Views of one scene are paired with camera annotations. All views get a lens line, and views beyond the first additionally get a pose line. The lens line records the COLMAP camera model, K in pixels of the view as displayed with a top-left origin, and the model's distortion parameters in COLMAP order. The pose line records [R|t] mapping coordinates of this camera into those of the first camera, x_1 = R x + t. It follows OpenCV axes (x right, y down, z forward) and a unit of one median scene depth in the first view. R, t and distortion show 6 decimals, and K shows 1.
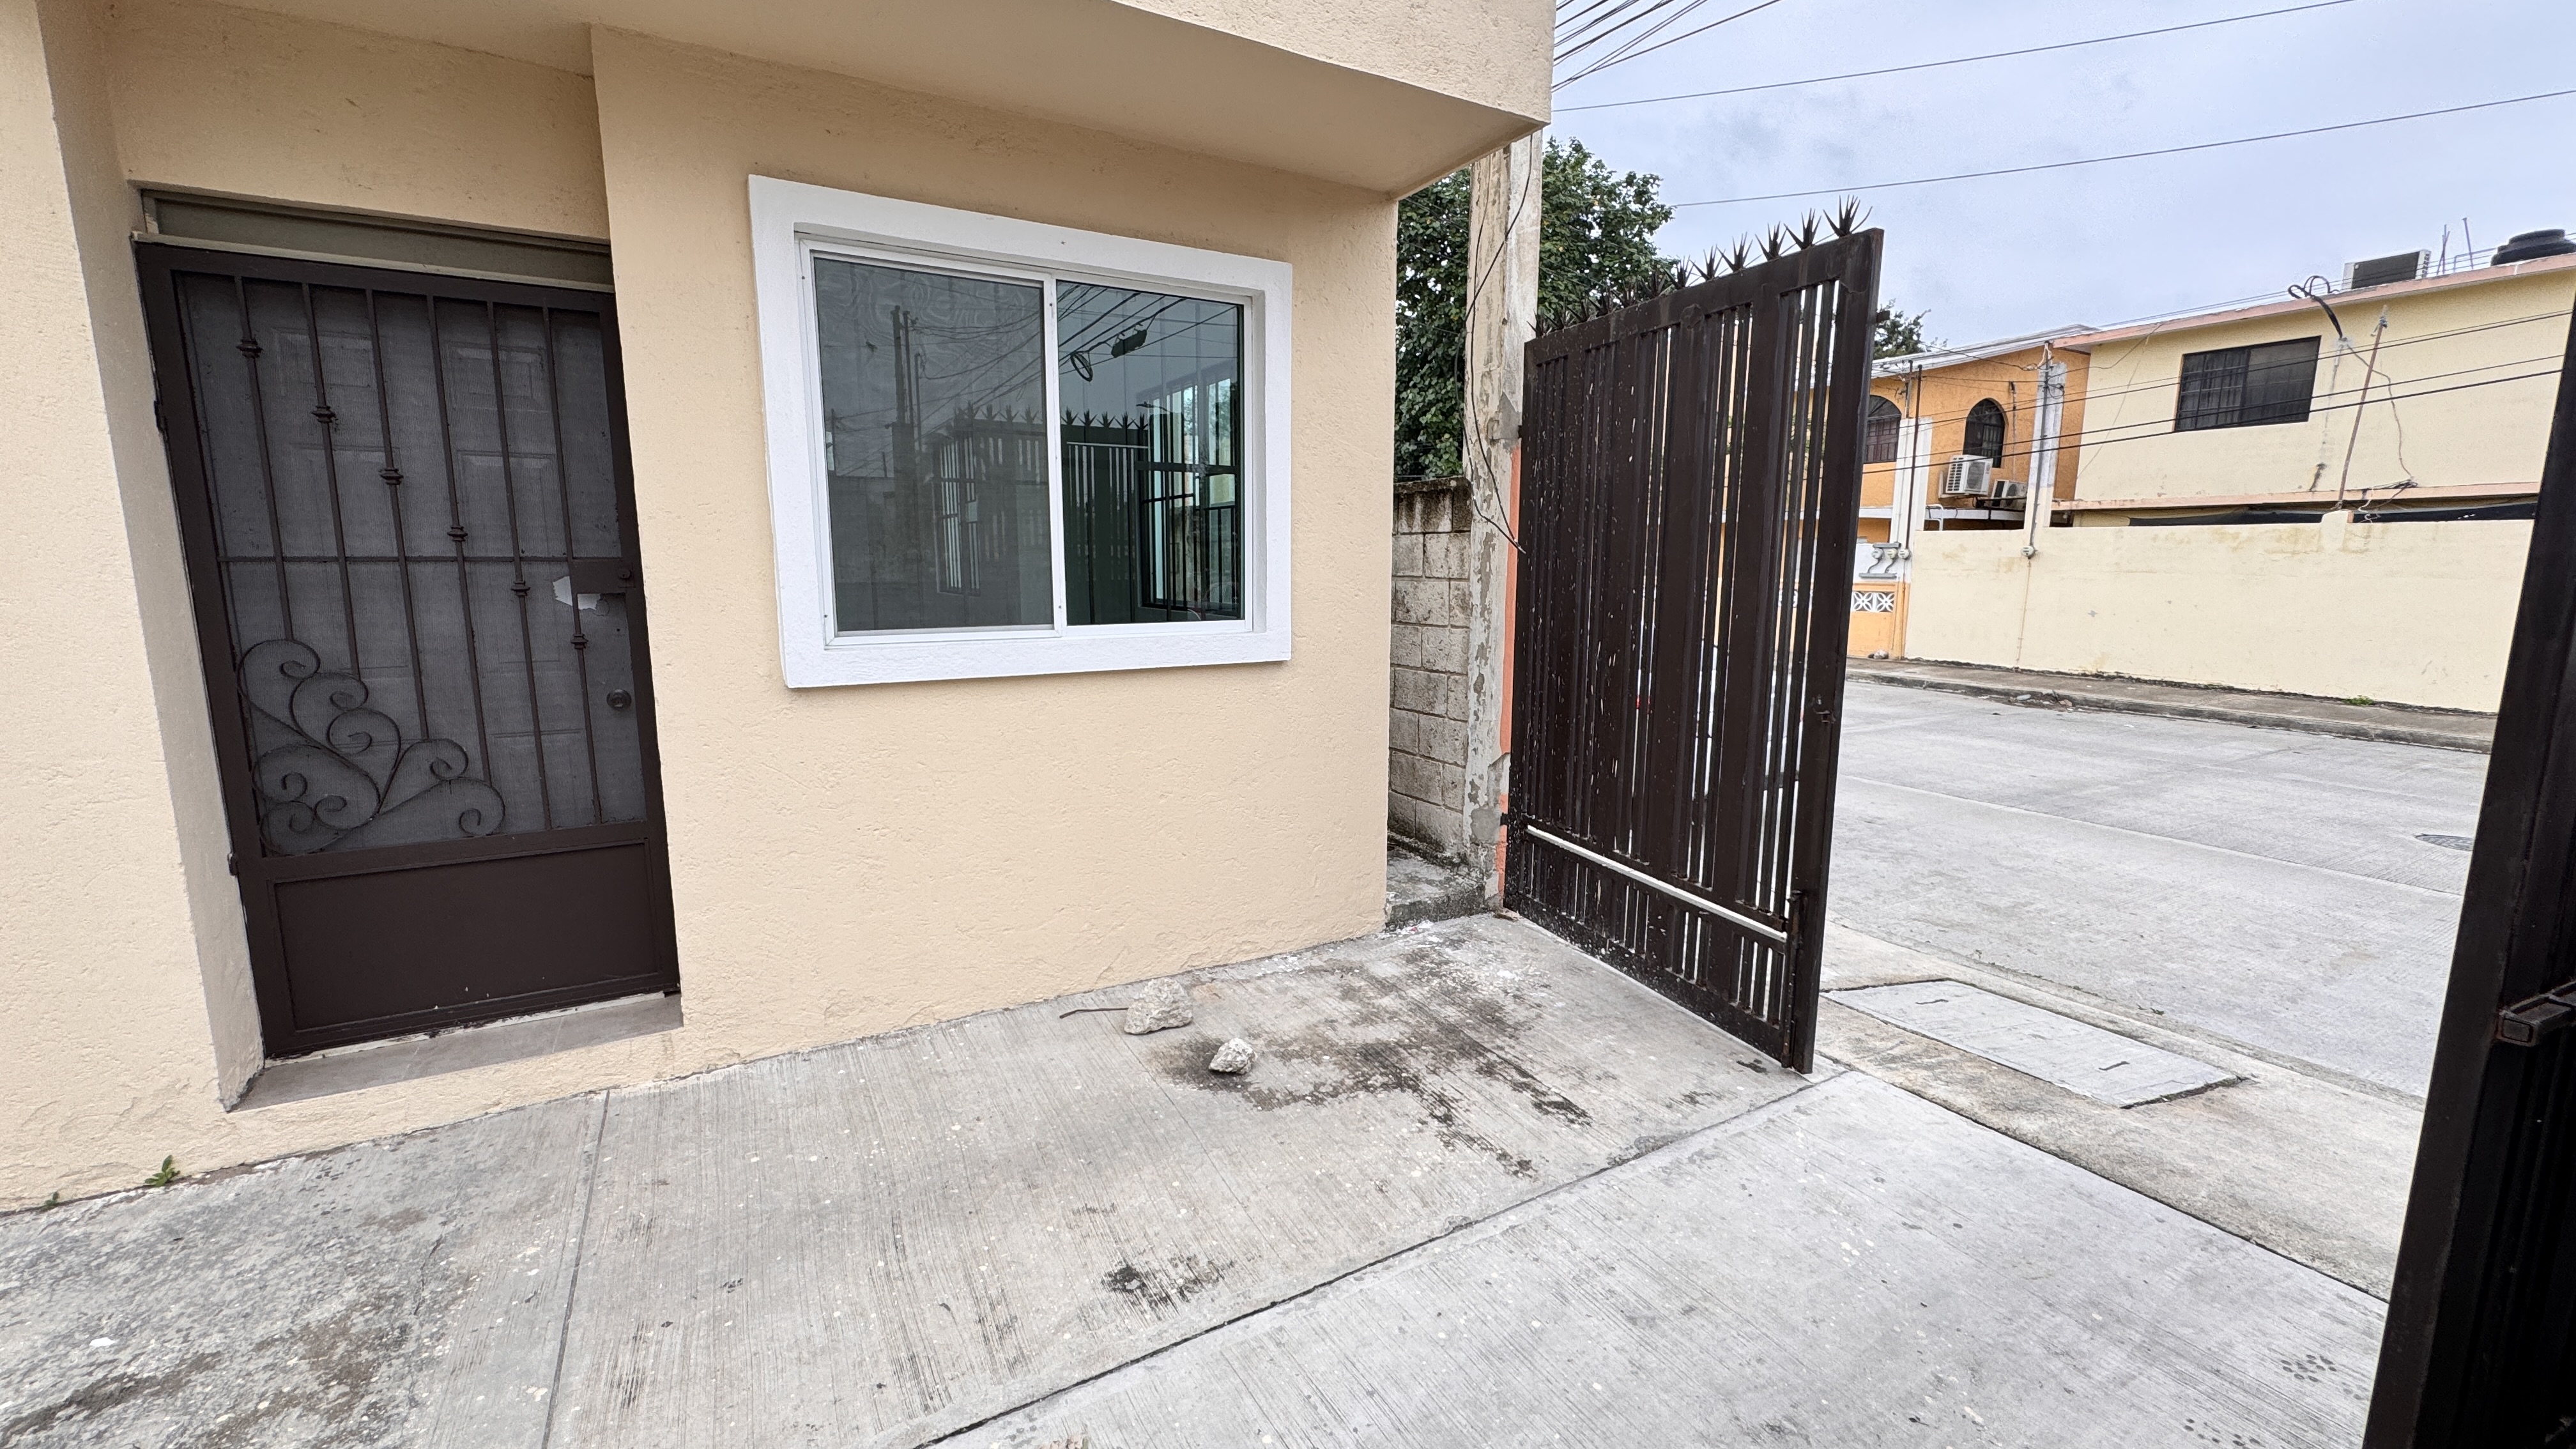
lens RADIAL K [[1022.8, 0, 1288.0], [0, 1022.8, 724.5], [0, 0, 1]] dist [-0.003226, 0.000007]
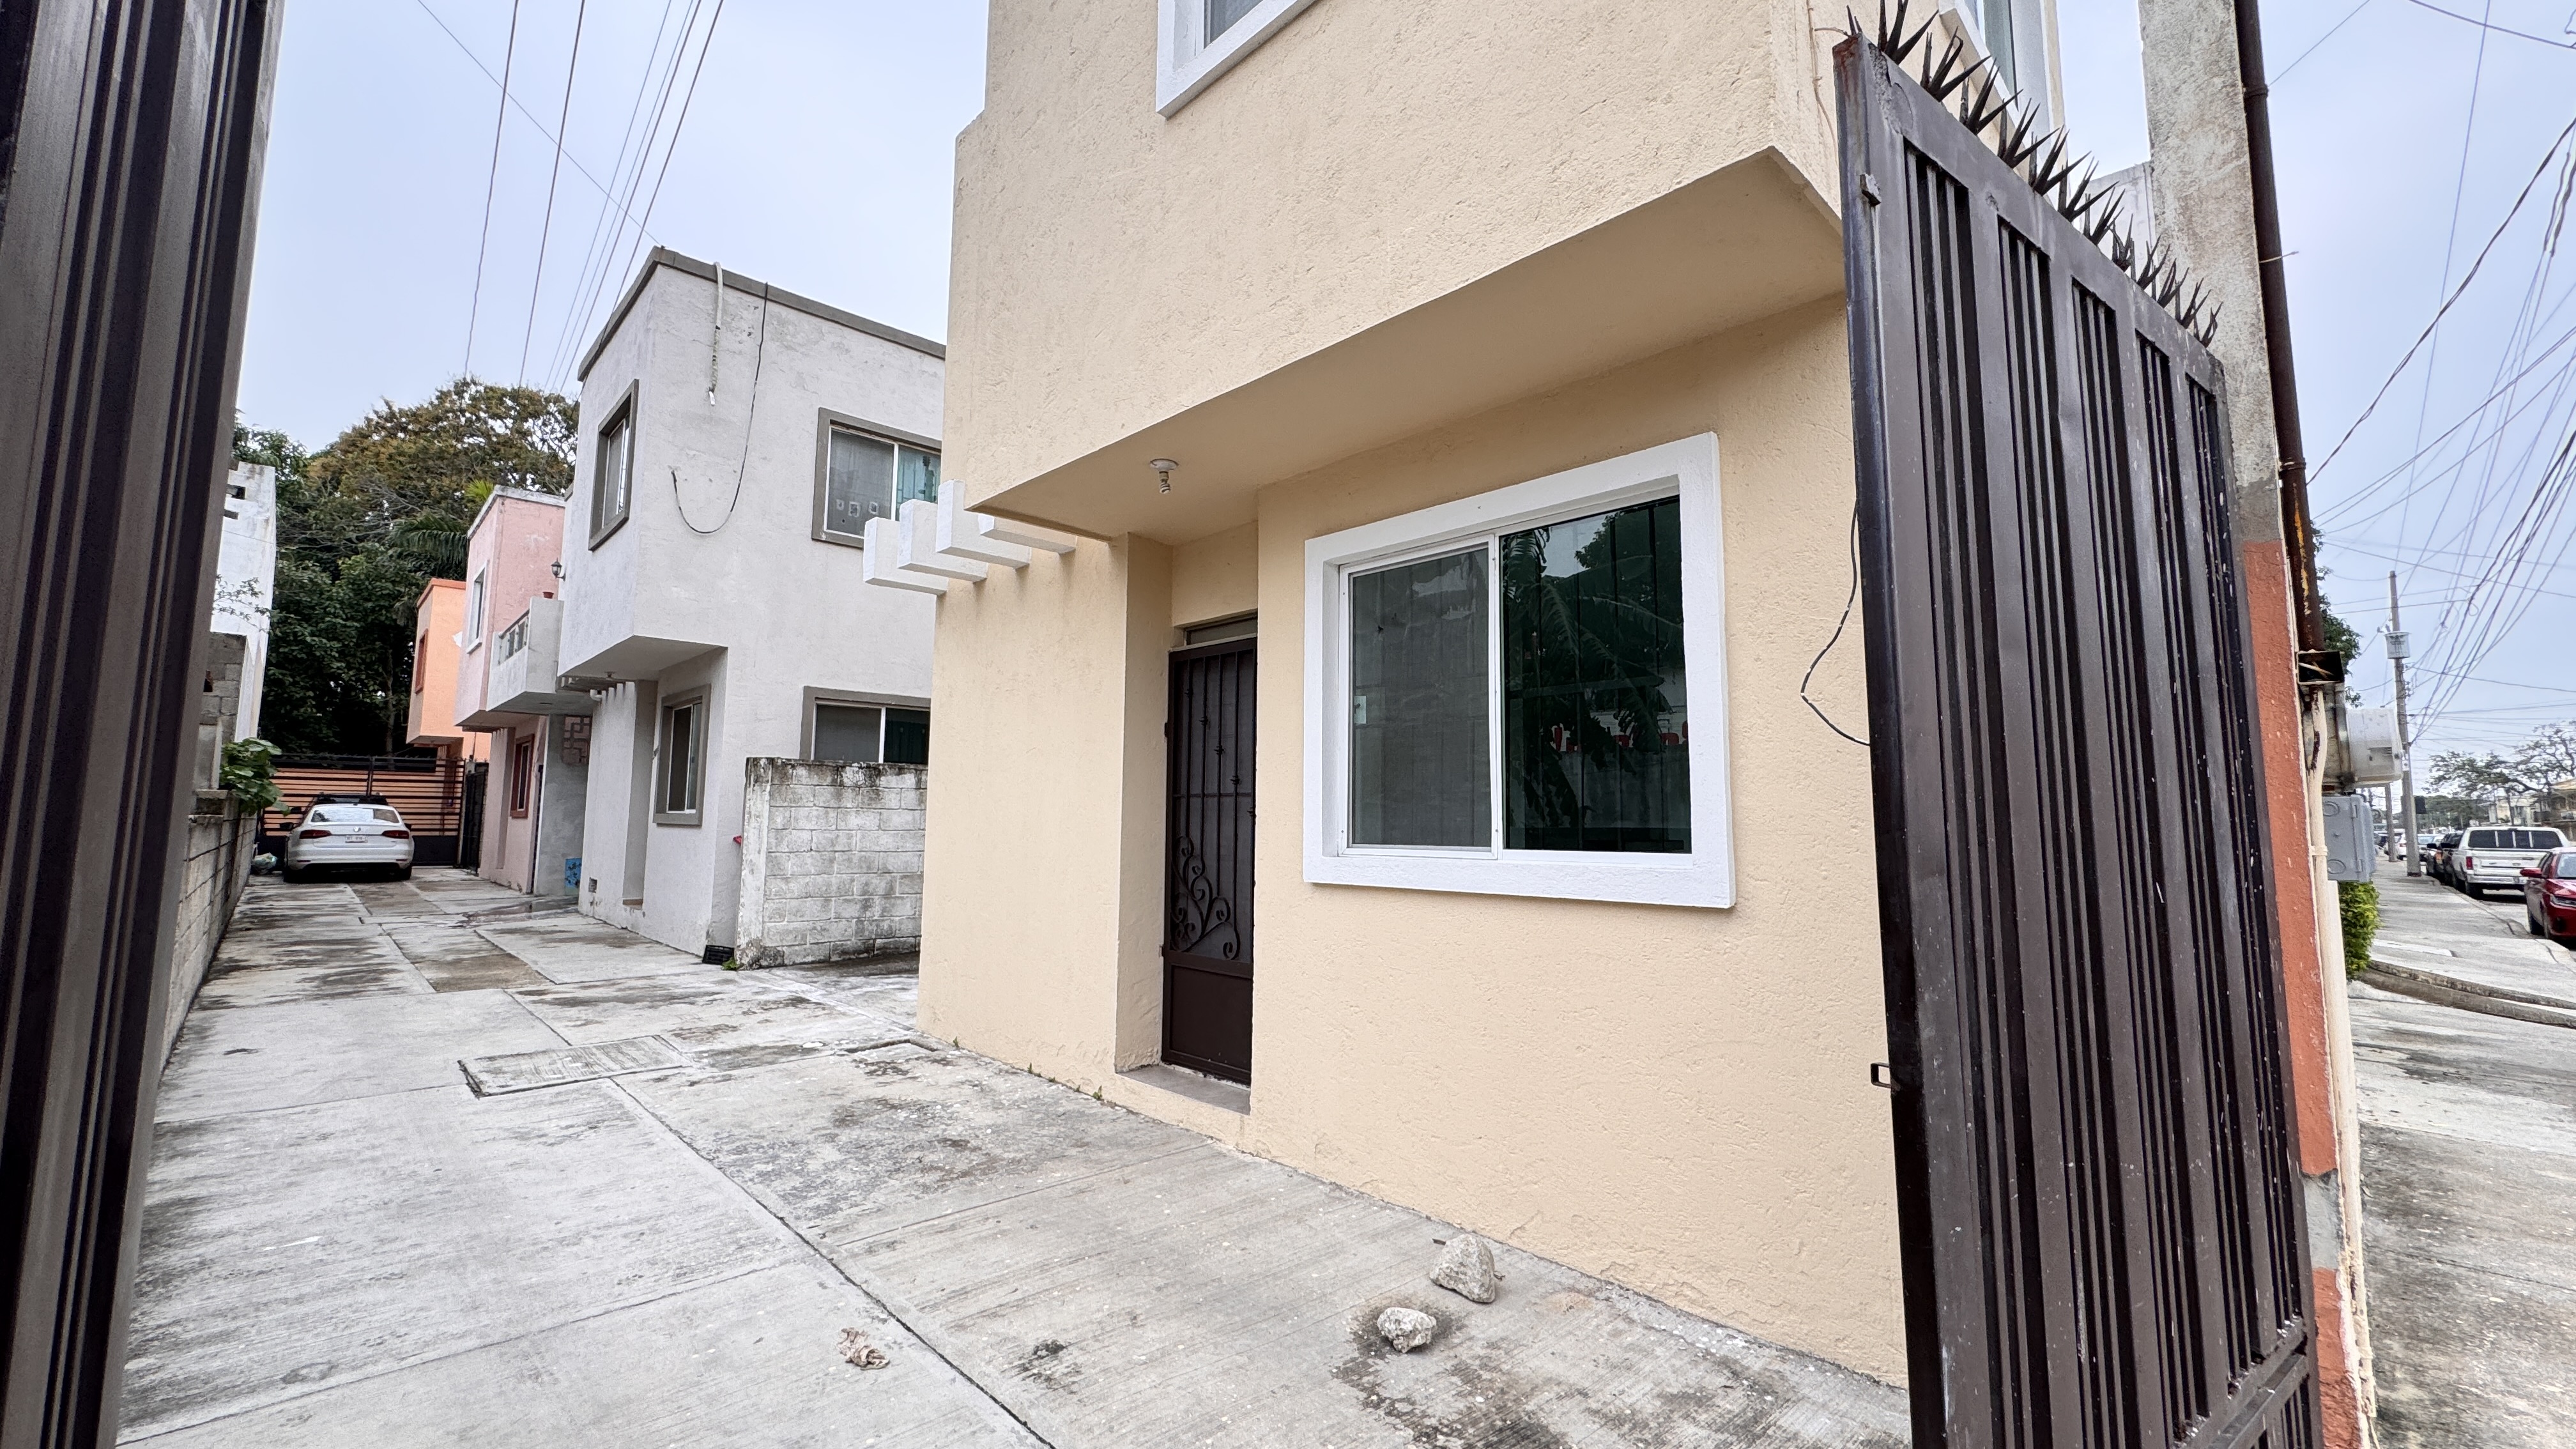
lens RADIAL K [[1022.8, 0, 1288.0], [0, 1022.8, 724.5], [0, 0, 1]] dist [-0.003226, 0.000007]
pose [[0.254751, -0.094322, -0.962396, 0.846043], [-0.165914, 0.976210, -0.139594, -0.045489], [0.952667, 0.195237, 0.233041, 0.614702]]
